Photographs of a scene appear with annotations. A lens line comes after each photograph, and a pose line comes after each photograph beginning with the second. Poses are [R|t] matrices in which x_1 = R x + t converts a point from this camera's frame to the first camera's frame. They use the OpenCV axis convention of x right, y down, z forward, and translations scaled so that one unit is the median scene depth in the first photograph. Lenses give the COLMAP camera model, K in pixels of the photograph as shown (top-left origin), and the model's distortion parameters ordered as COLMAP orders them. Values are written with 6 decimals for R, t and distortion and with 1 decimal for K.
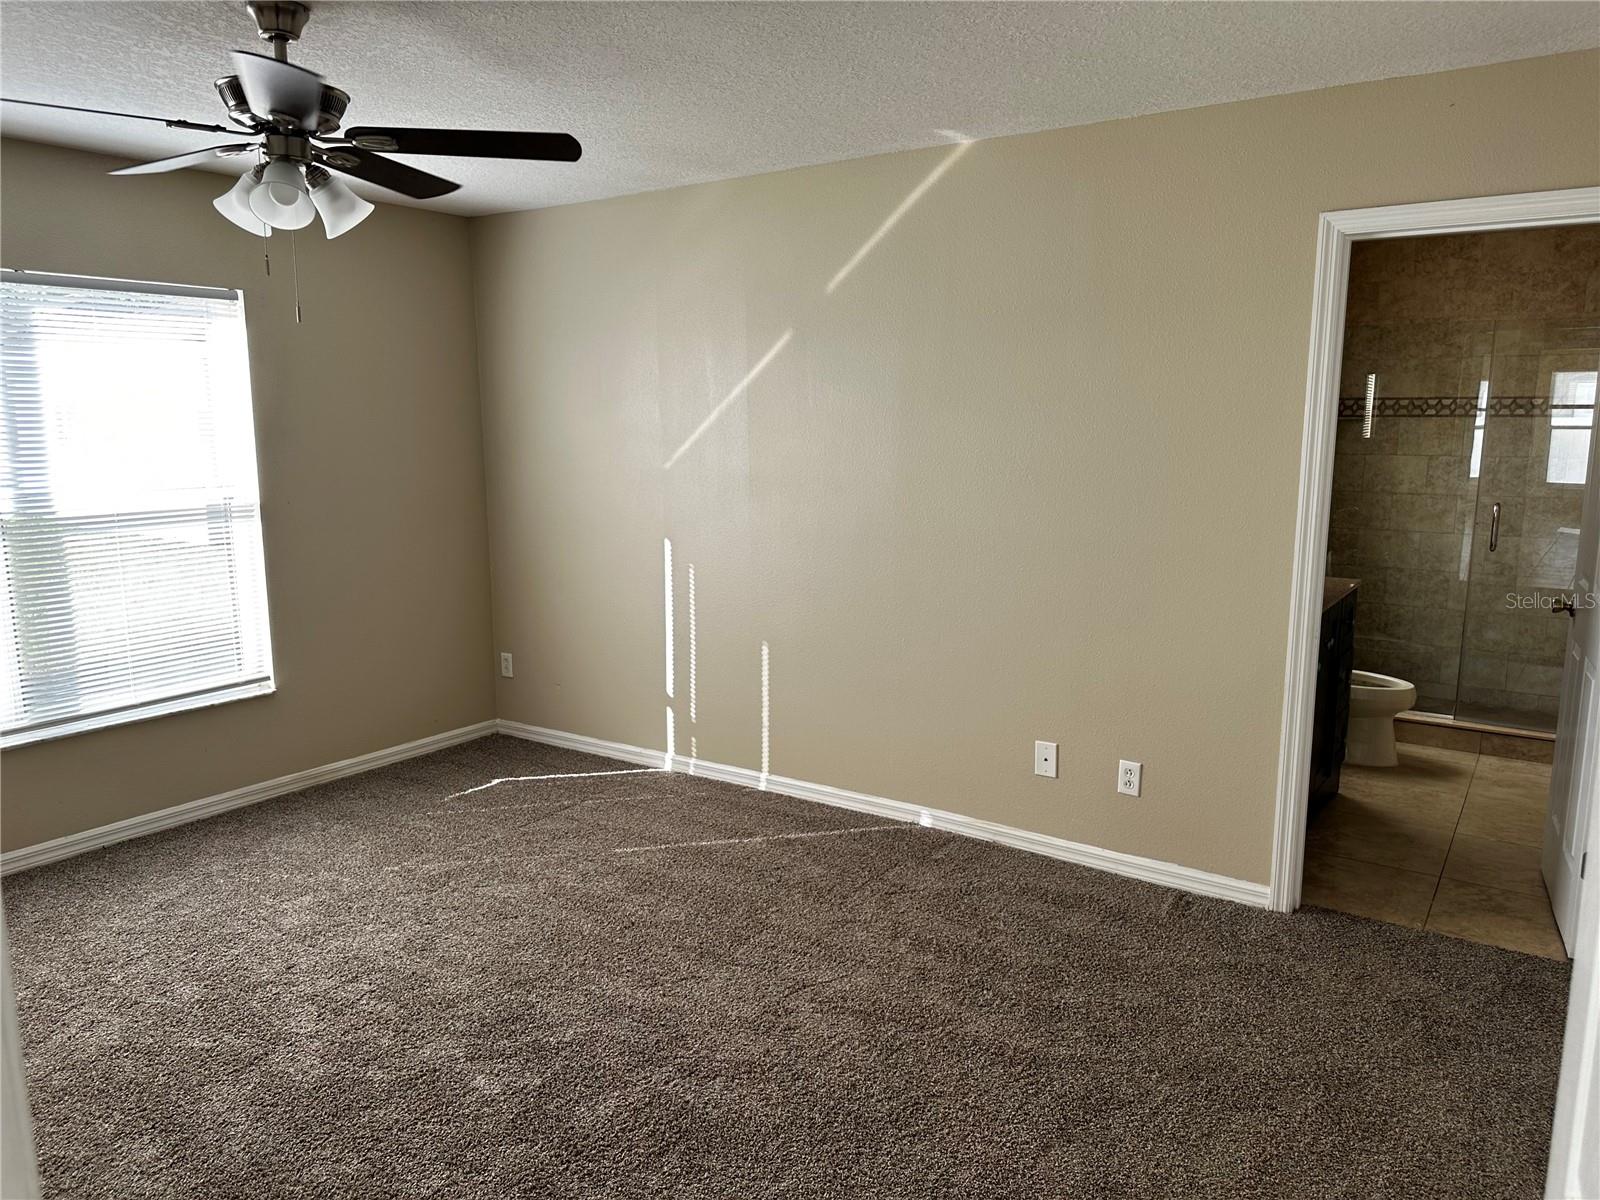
lens RADIAL K [[1118.6, 0, 800.0], [0, 1118.6, 600.0], [0, 0, 1]] dist [-0.003029, -0.003670]
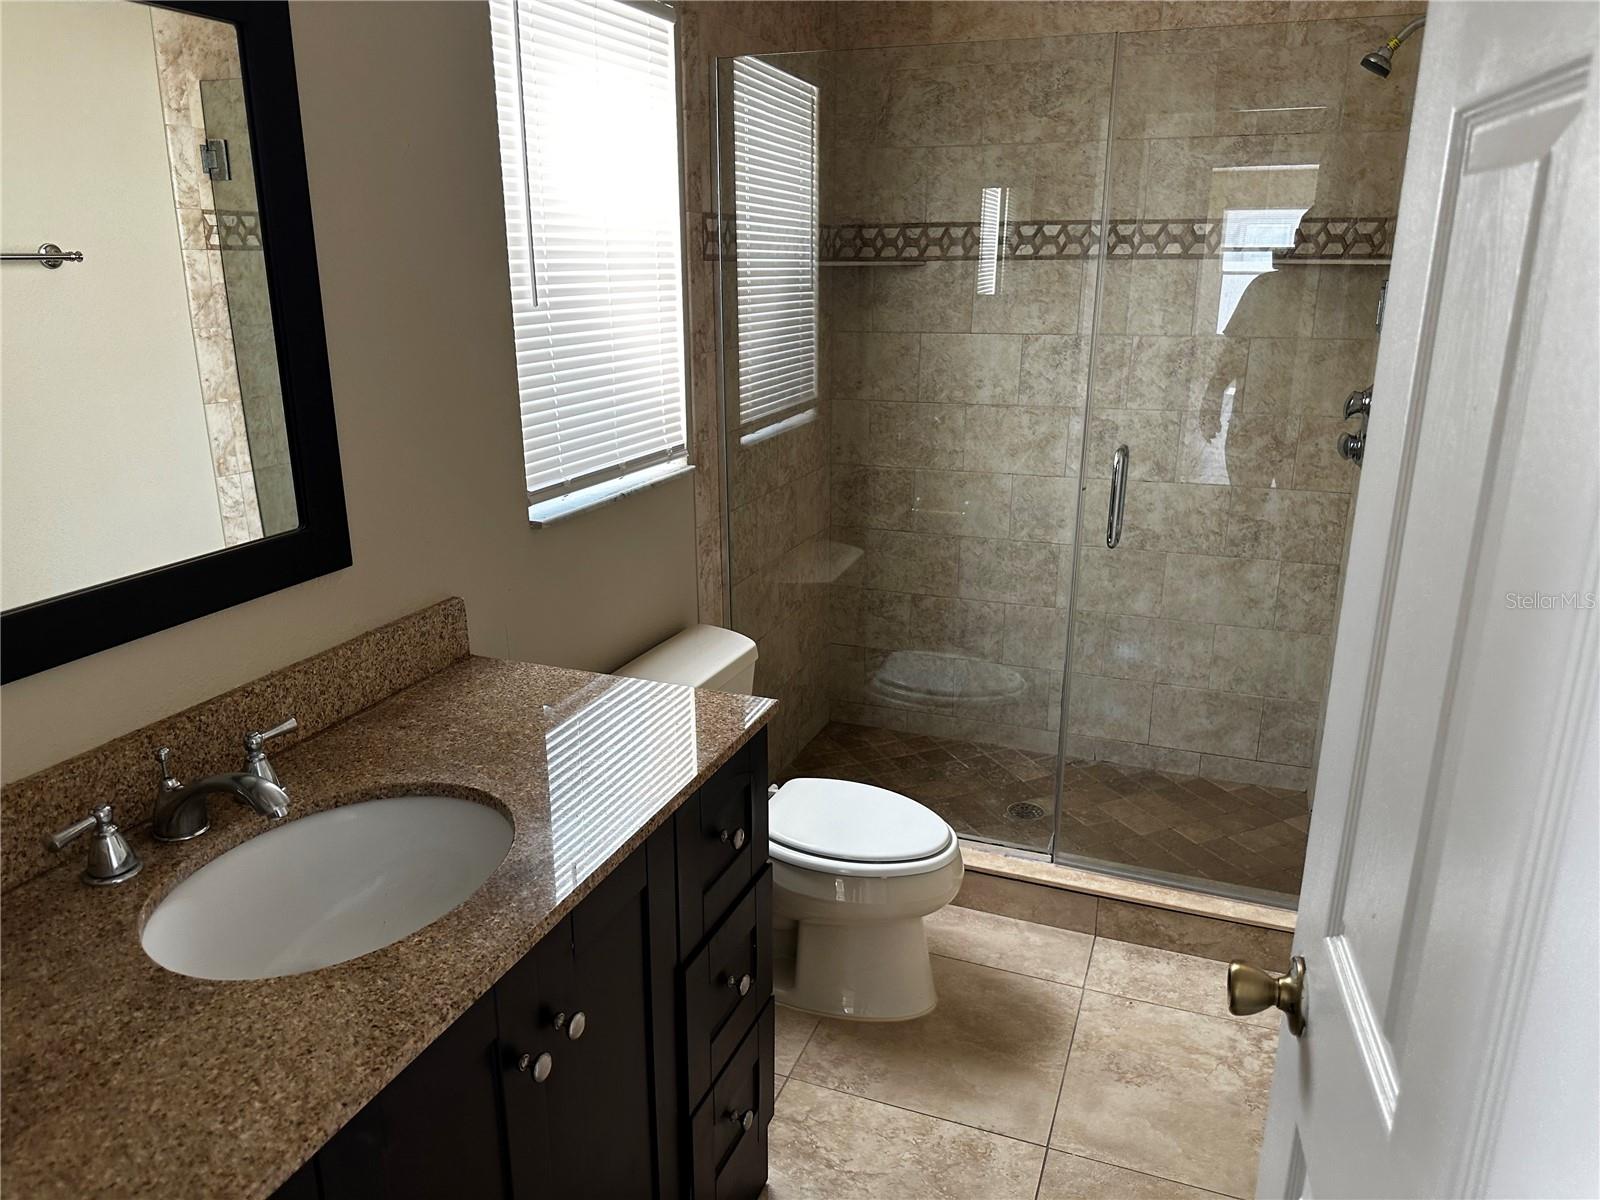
lens RADIAL K [[1111.8, 0, 800.0], [0, 1111.8, 600.0], [0, 0, 1]] dist [0.125996, -0.243905]
pose [[0.970599, -0.068945, 0.230616, 0.323487], [0.038673, 0.990321, 0.133302, -0.078540], [-0.237574, -0.120464, 0.963871, 0.484337]]
